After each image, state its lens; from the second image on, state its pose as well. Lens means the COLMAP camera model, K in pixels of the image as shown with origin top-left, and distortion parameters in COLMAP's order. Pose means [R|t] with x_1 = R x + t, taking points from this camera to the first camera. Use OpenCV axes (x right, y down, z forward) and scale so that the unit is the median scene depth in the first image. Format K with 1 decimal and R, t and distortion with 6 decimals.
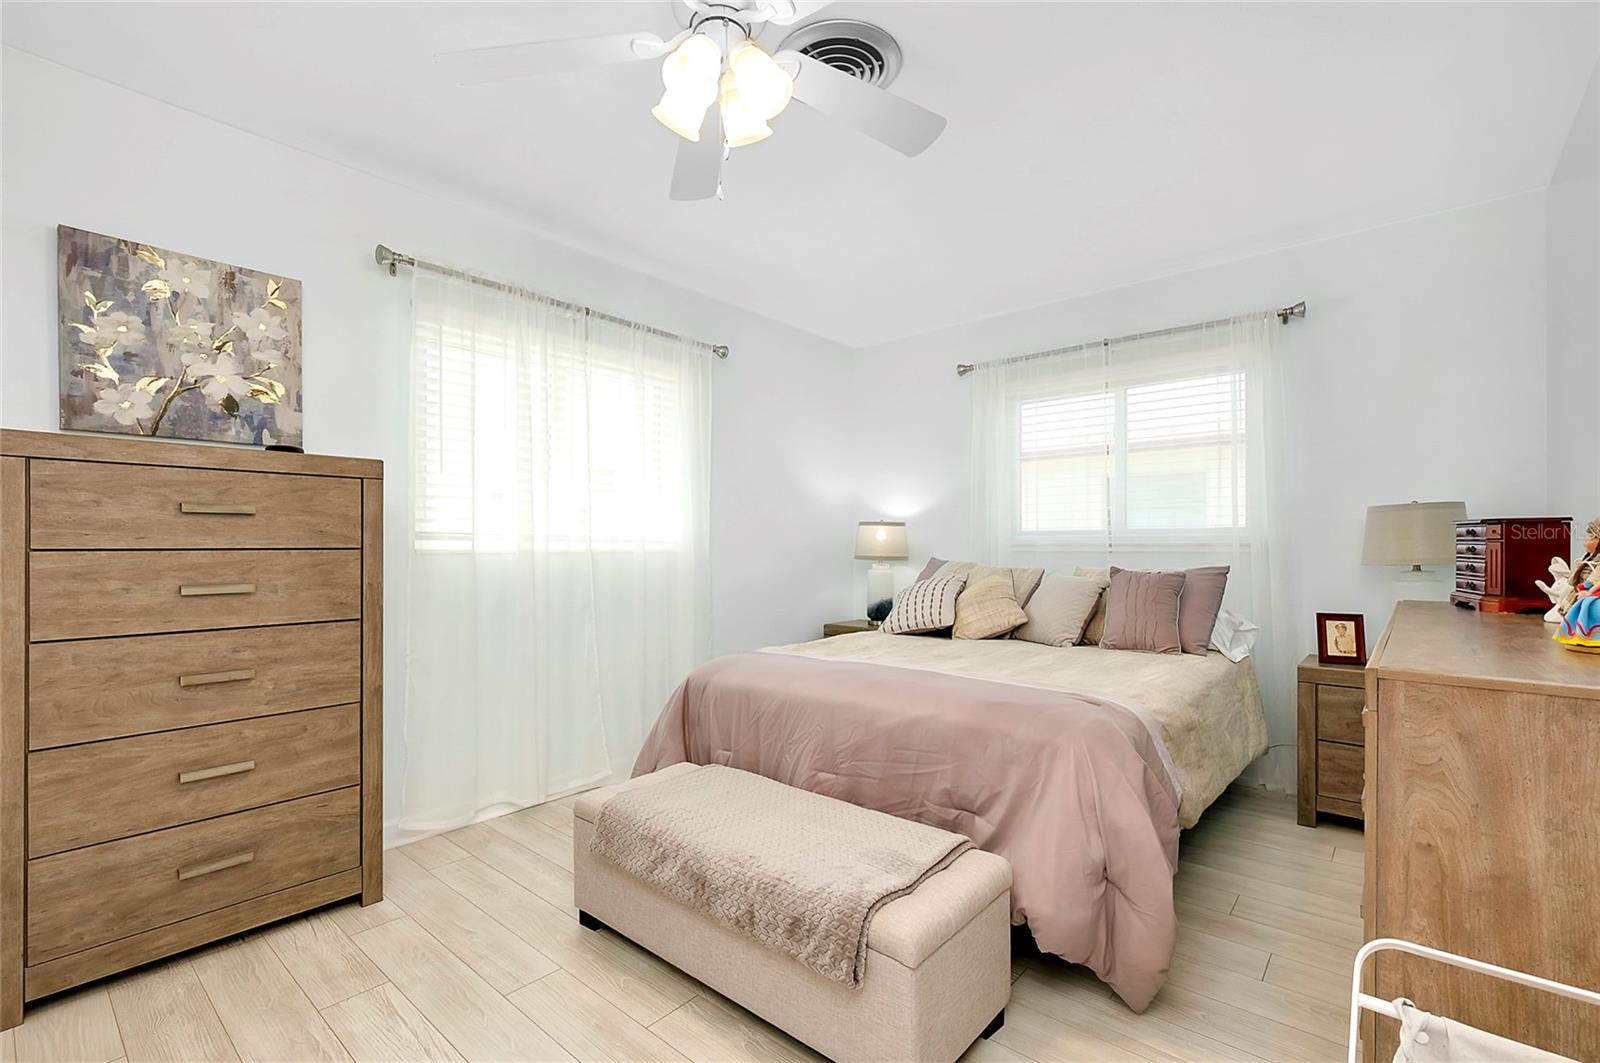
lens RADIAL K [[697.8, 0, 824.1], [0, 697.8, 536.9], [0, 0, 1]] dist [-0.003258, 0.001048]
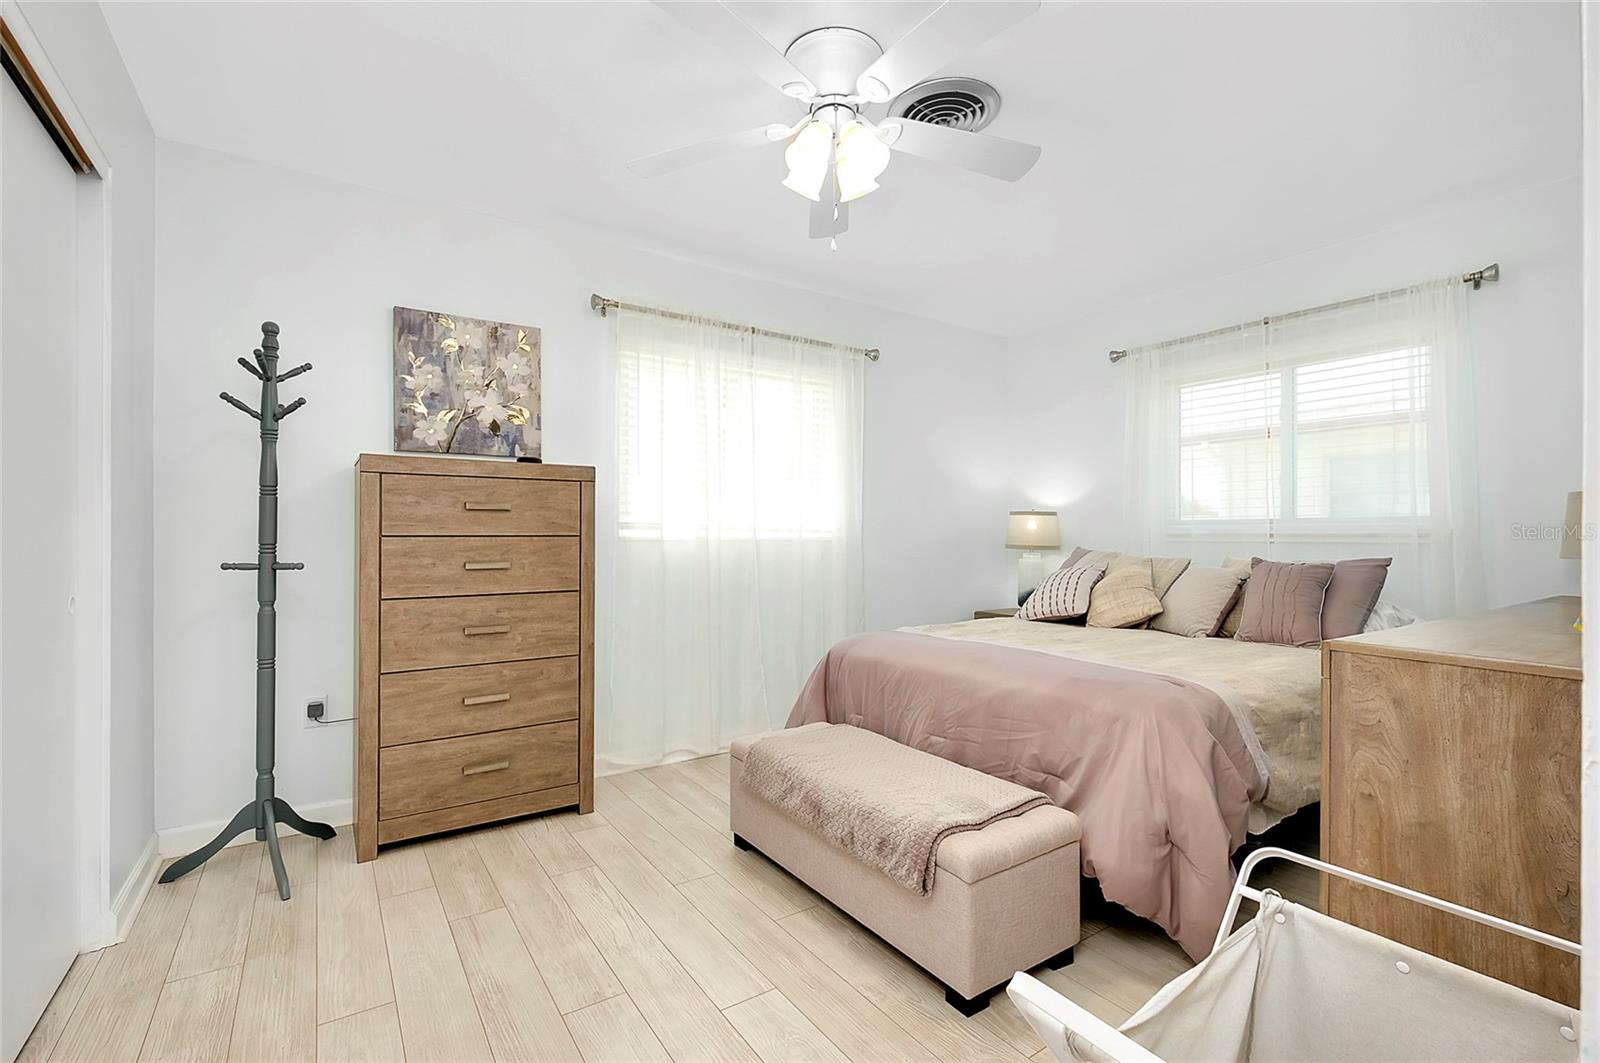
lens RADIAL K [[719.4, 0, 806.9], [0, 719.4, 519.1], [0, 0, 1]] dist [0.000062, 0.000160]
pose [[0.958484, -0.003167, -0.285127, 0.120416], [0.000662, 0.999960, -0.008882, -0.002112], [0.285144, 0.008325, 0.958449, -0.159076]]
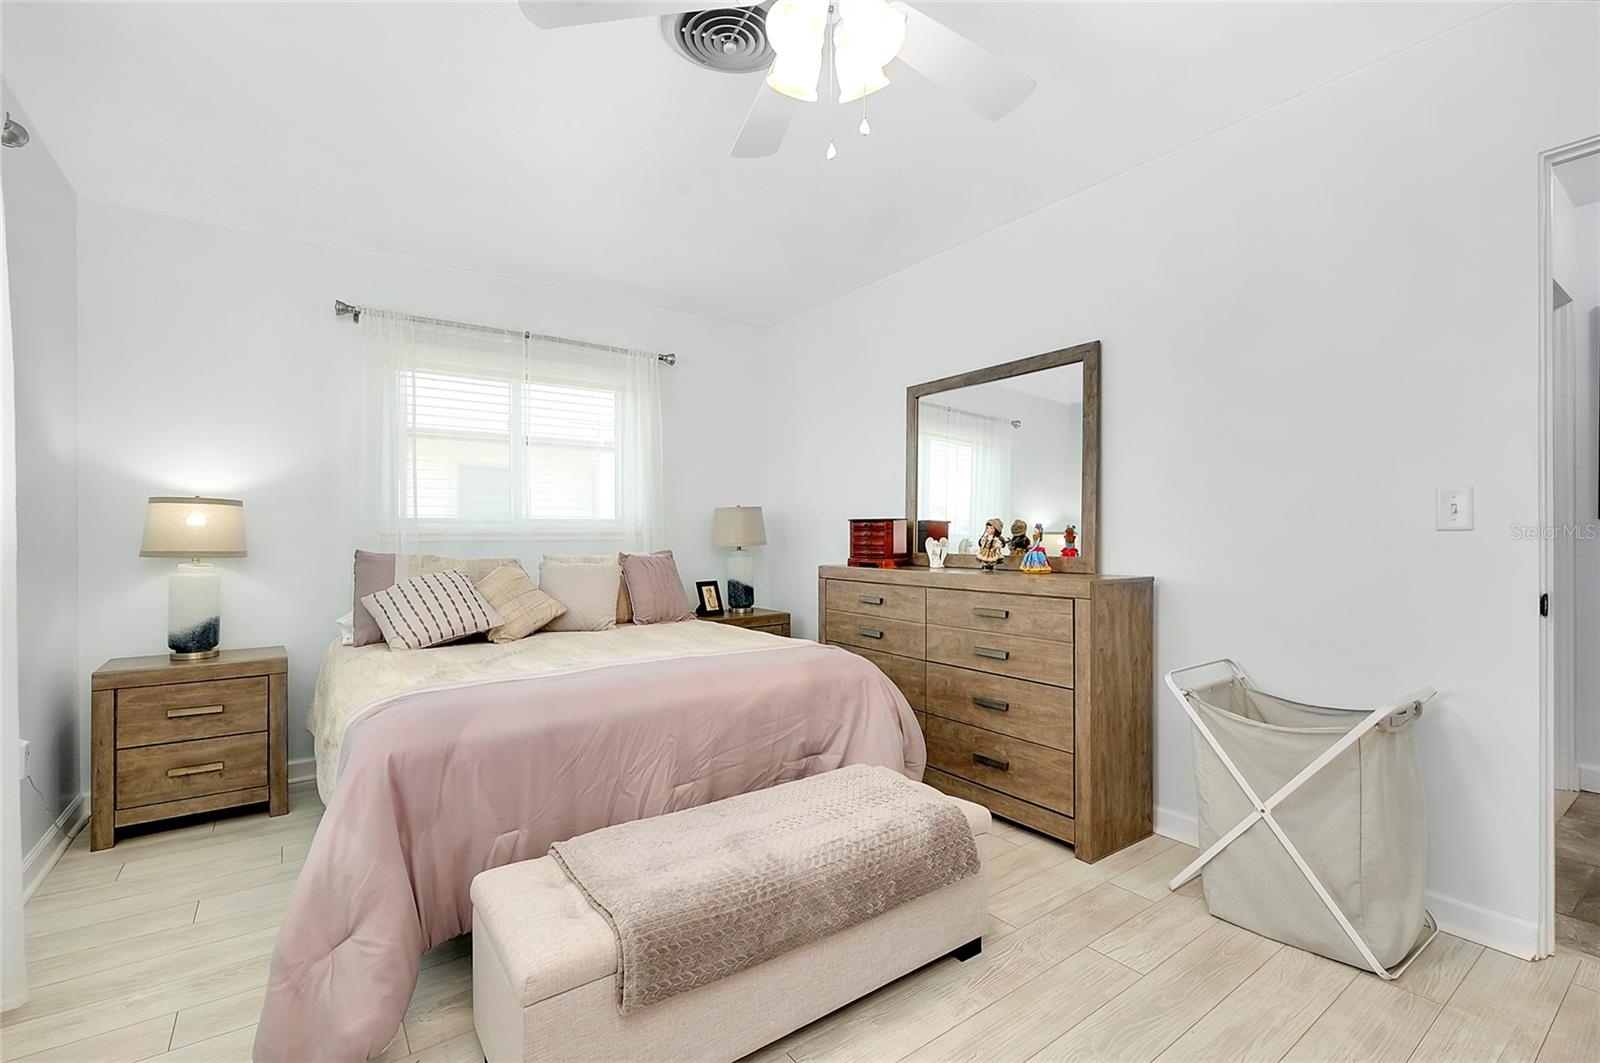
lens RADIAL K [[697.8, 0, 781.9], [0, 697.8, 532.4], [0, 0, 1]] dist [-0.003258, 0.001048]
pose [[0.265090, 0.002717, 0.964220, -0.722929], [-0.007866, 0.999969, -0.000655, 0.011148], [-0.964192, -0.007411, 0.265103, 0.557095]]
